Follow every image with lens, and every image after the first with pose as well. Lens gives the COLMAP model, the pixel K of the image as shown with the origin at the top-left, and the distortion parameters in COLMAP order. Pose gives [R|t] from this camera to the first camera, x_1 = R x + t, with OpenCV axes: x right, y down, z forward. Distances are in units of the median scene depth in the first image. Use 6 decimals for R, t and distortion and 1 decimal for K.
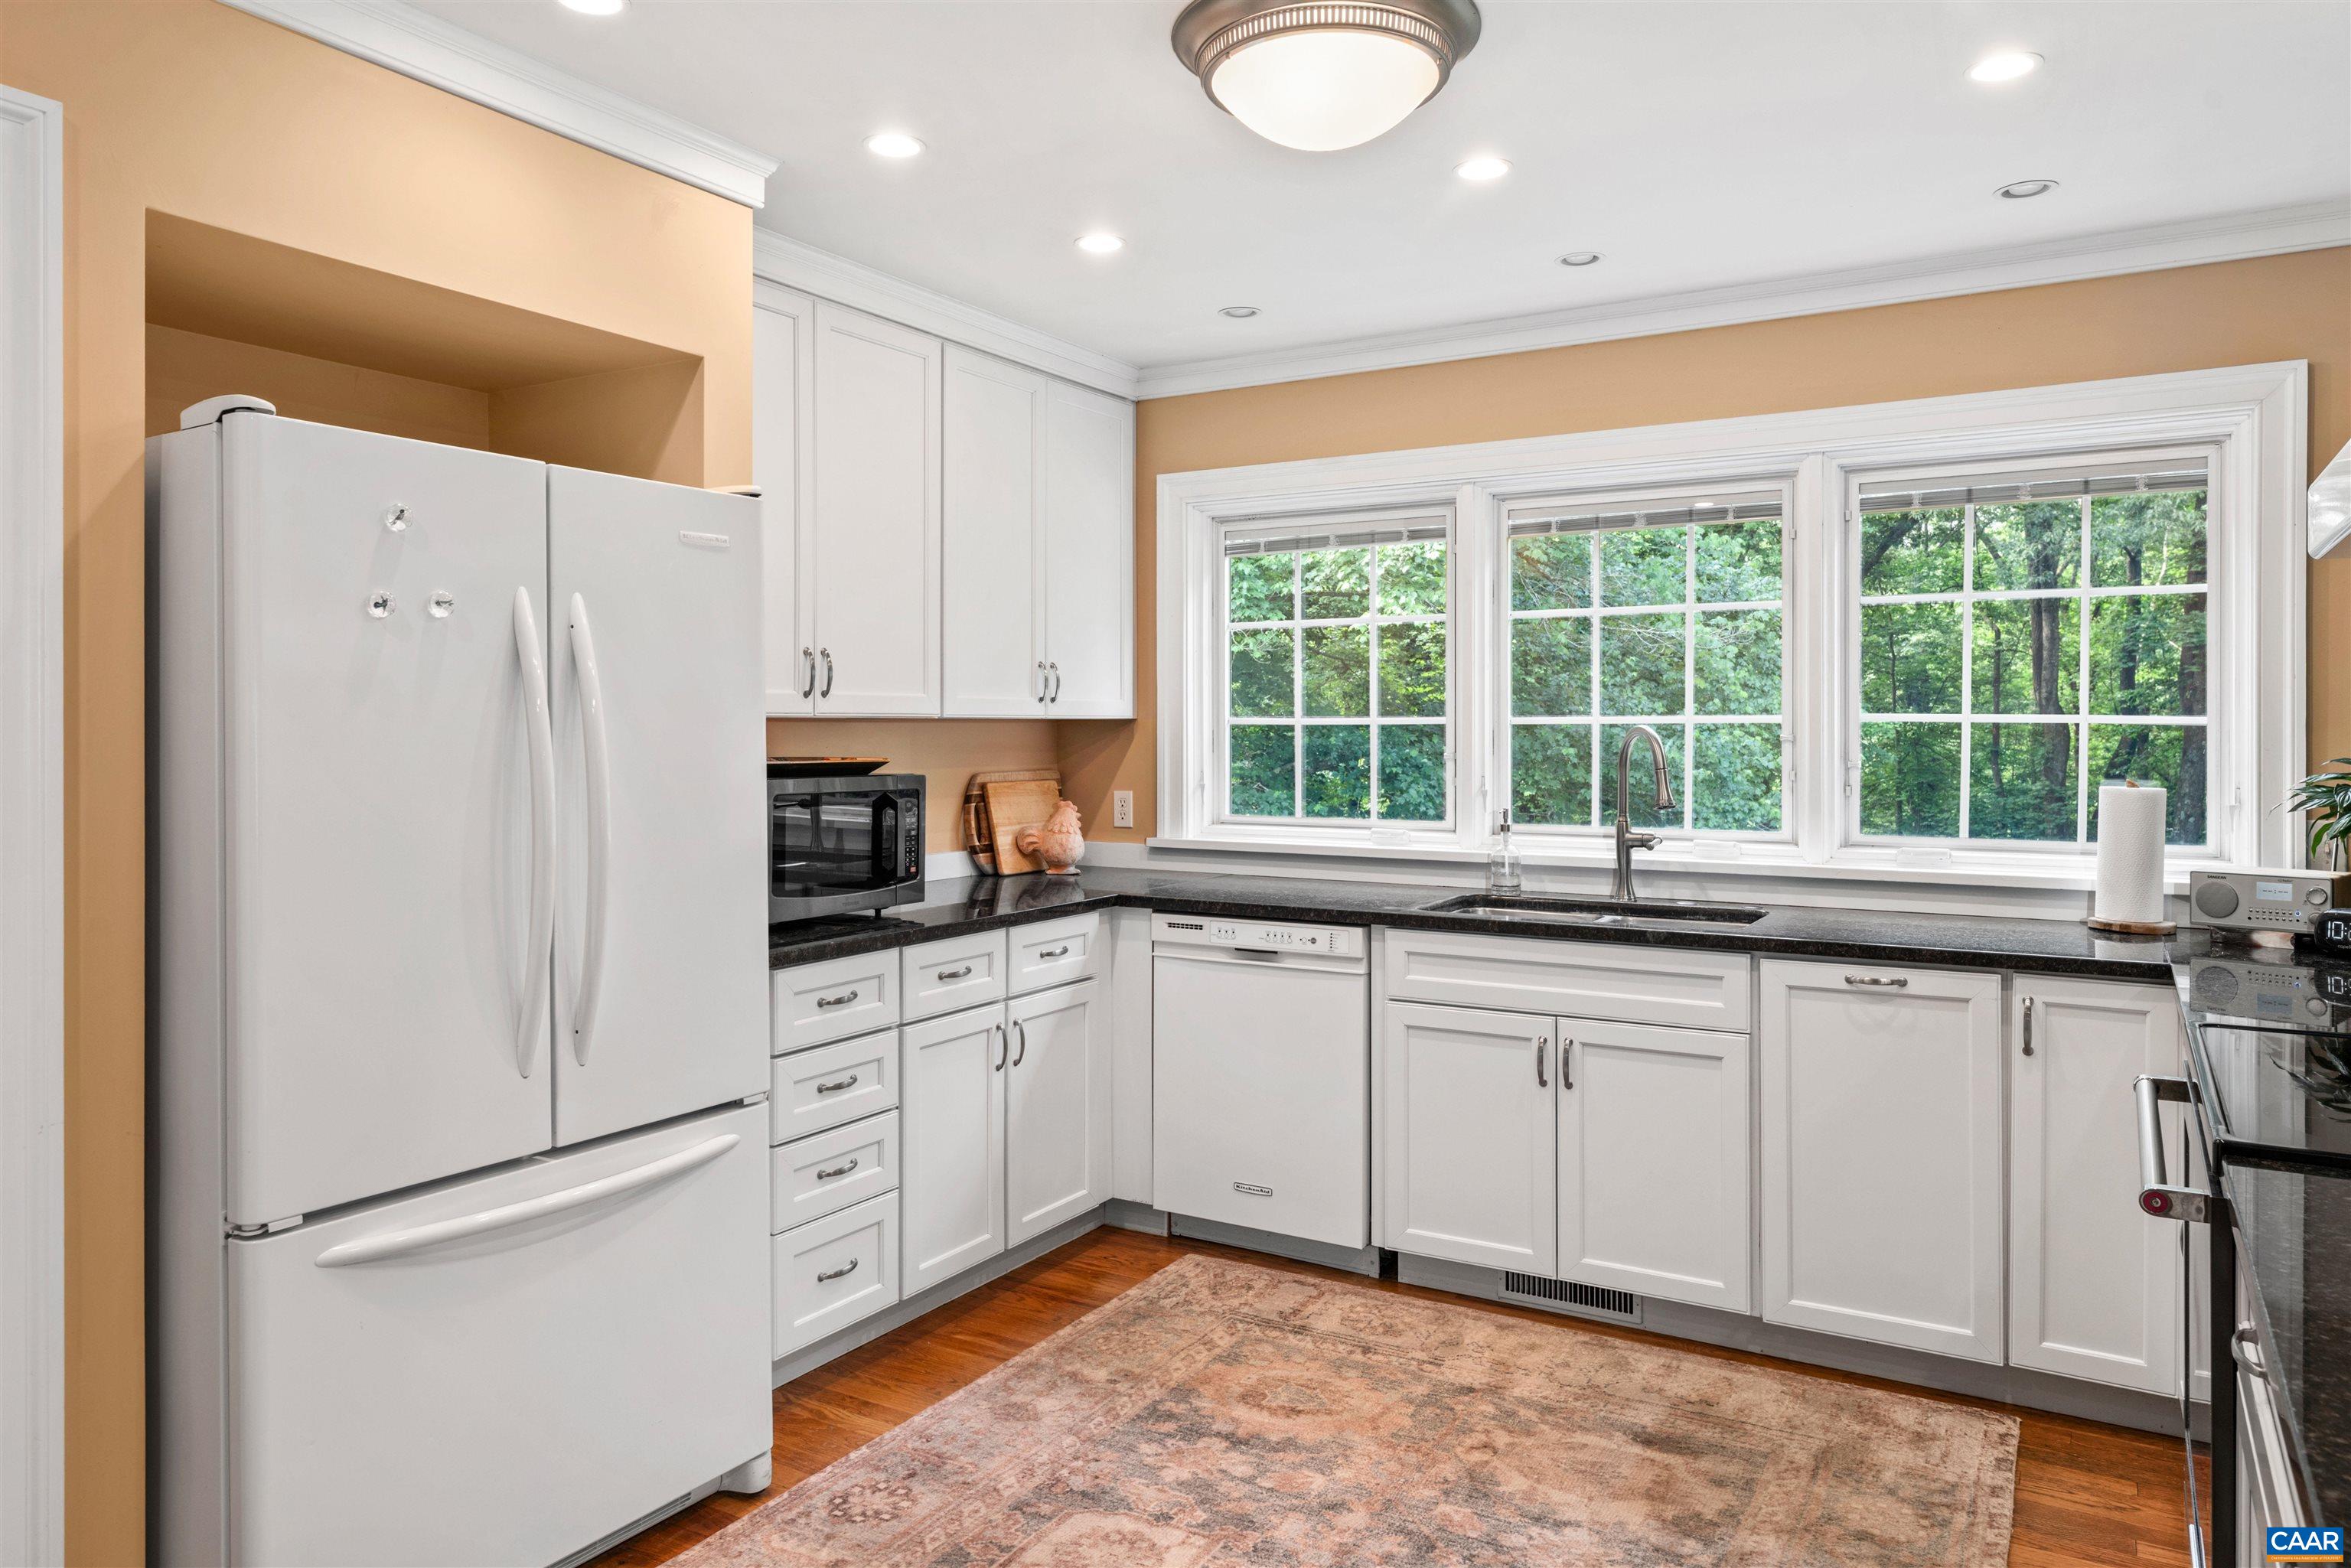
lens RADIAL K [[1540.7, 0, 1148.3], [0, 1540.7, 732.5], [0, 0, 1]] dist [0.004983, -0.000074]
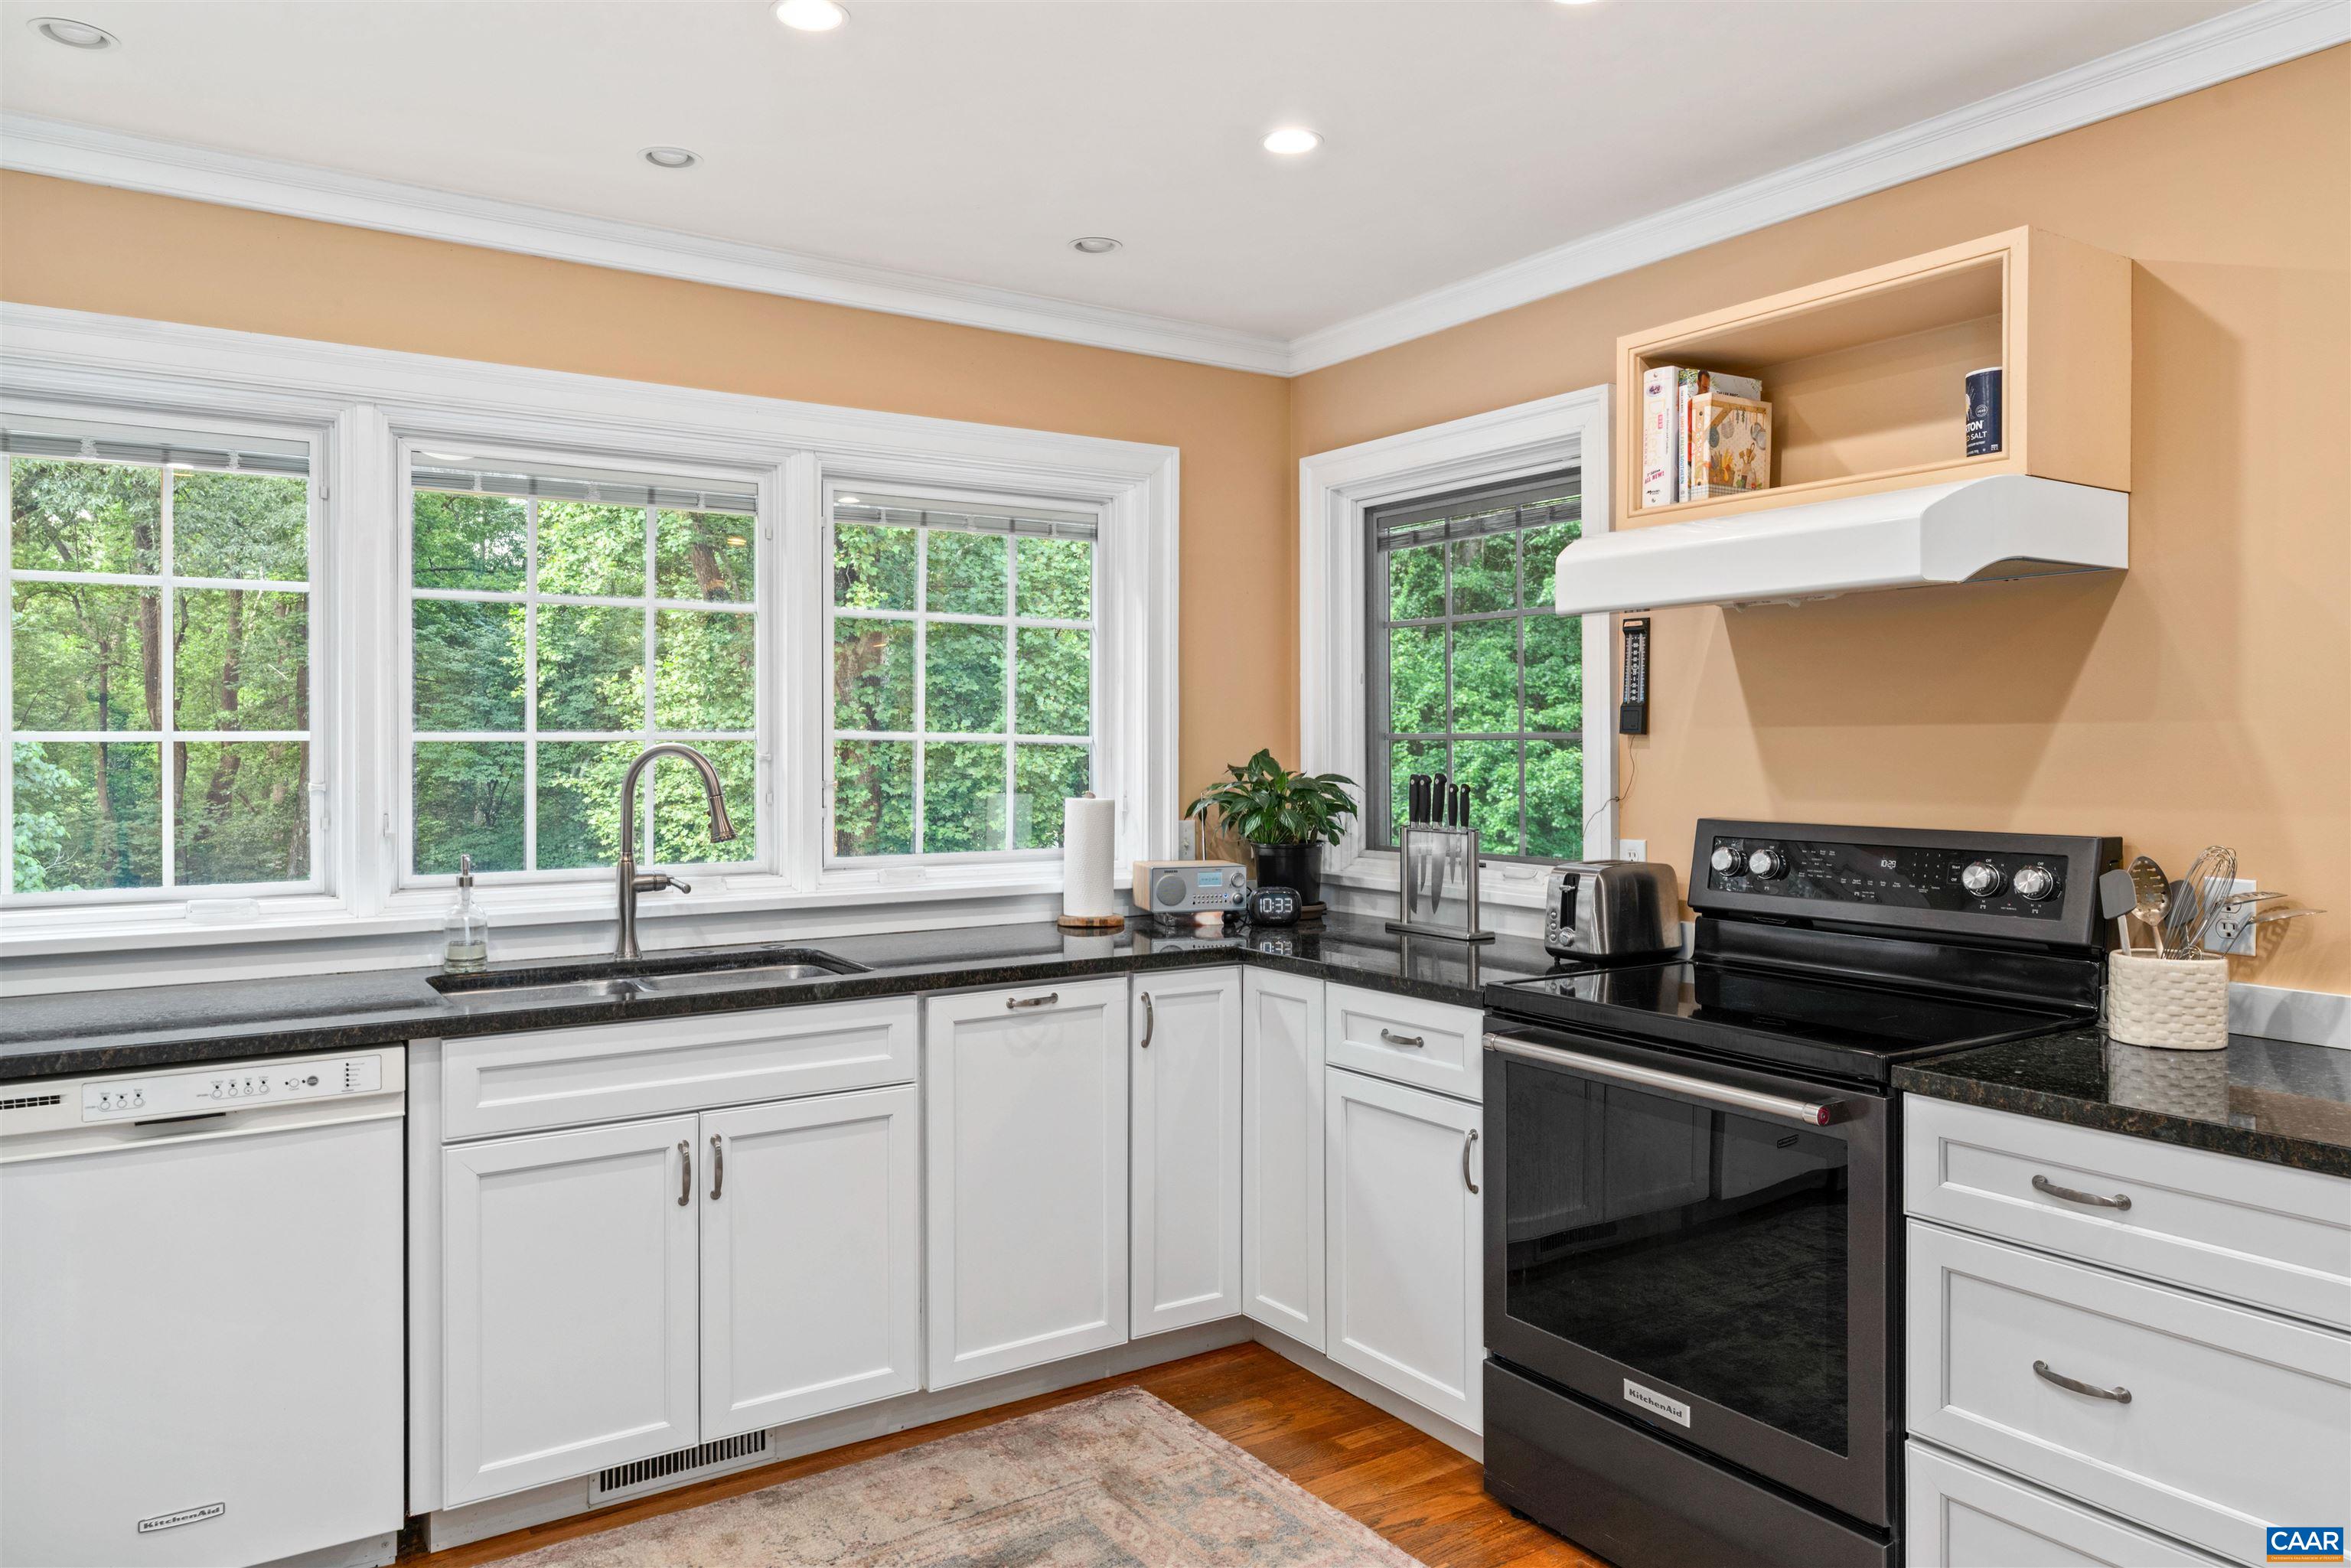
lens RADIAL K [[1540.7, 0, 1172.5], [0, 1540.7, 747.1], [0, 0, 1]] dist [0.004983, -0.000074]
pose [[0.426169, 0.000308, 0.904644, -0.322124], [0.003132, 0.999993, -0.001816, 0.000207], [-0.904638, 0.003607, 0.426165, 0.415498]]
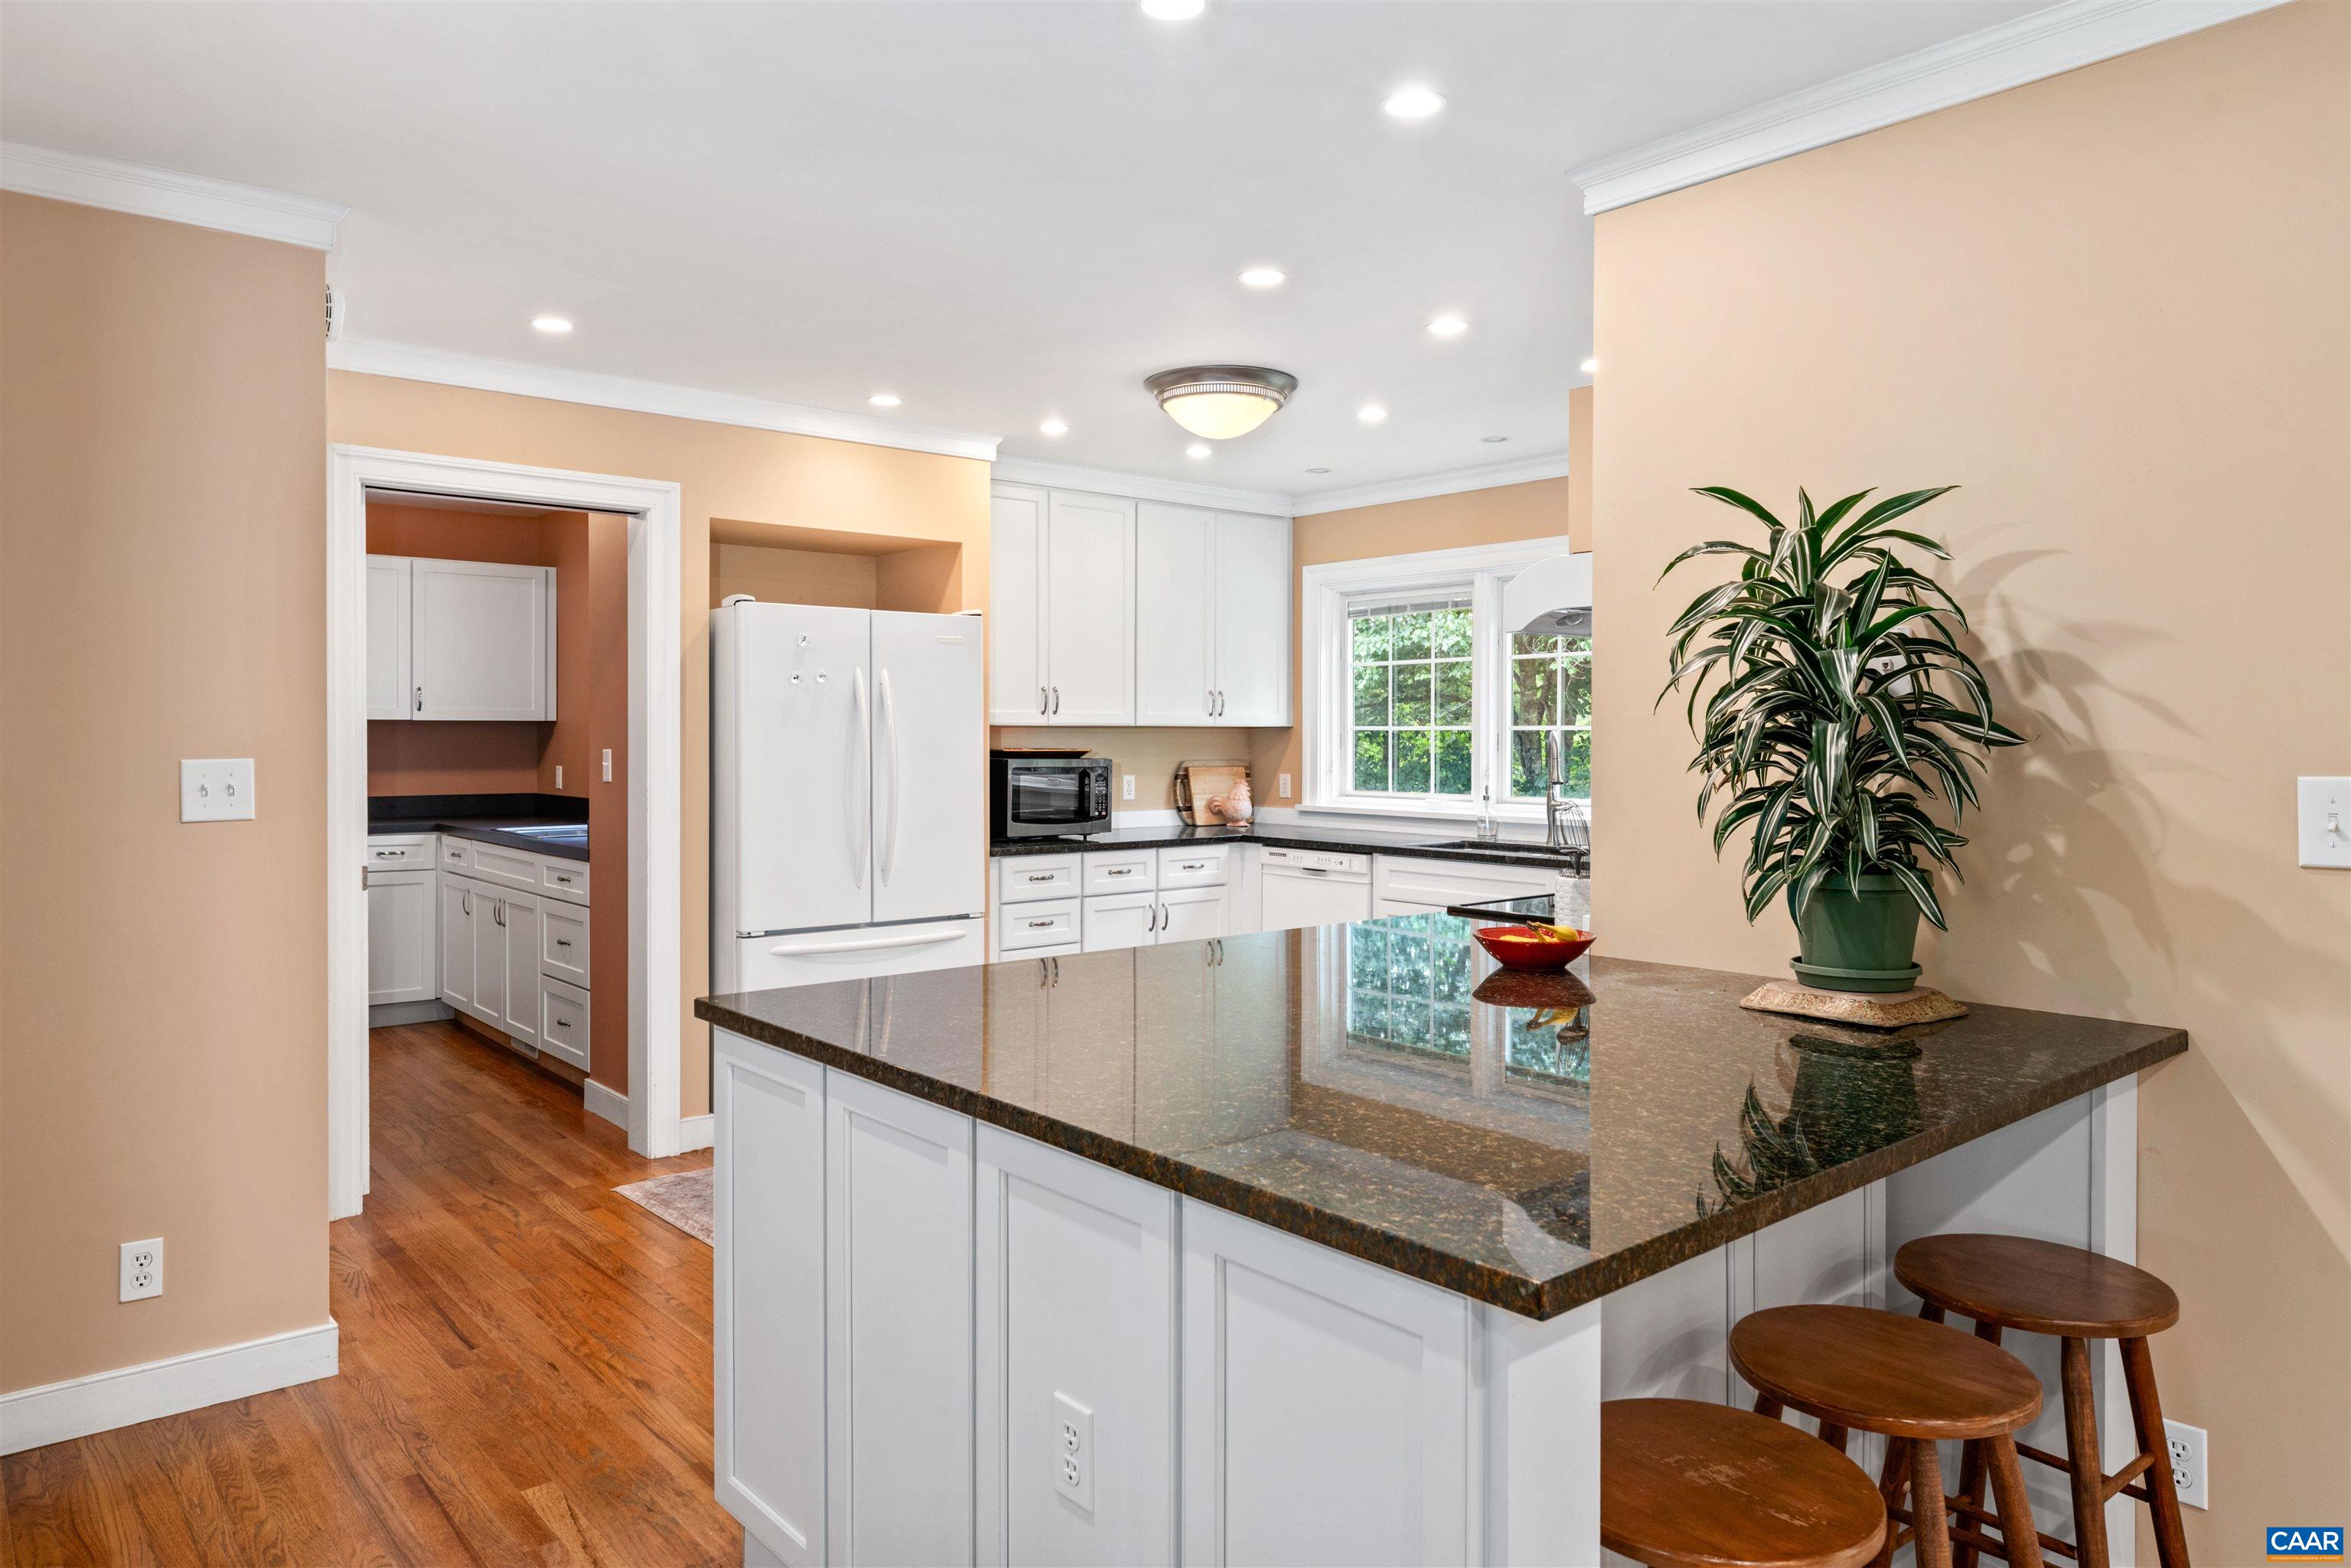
lens RADIAL K [[1510.5, 0, 1159.8], [0, 1510.5, 737.3], [0, 0, 1]] dist [0.025384, 0.001385]
pose [[0.947860, 0.002619, -0.318675, 0.441327], [-0.002981, 0.999995, -0.000647, 0.004070], [0.318672, 0.001564, 0.947864, -0.583190]]
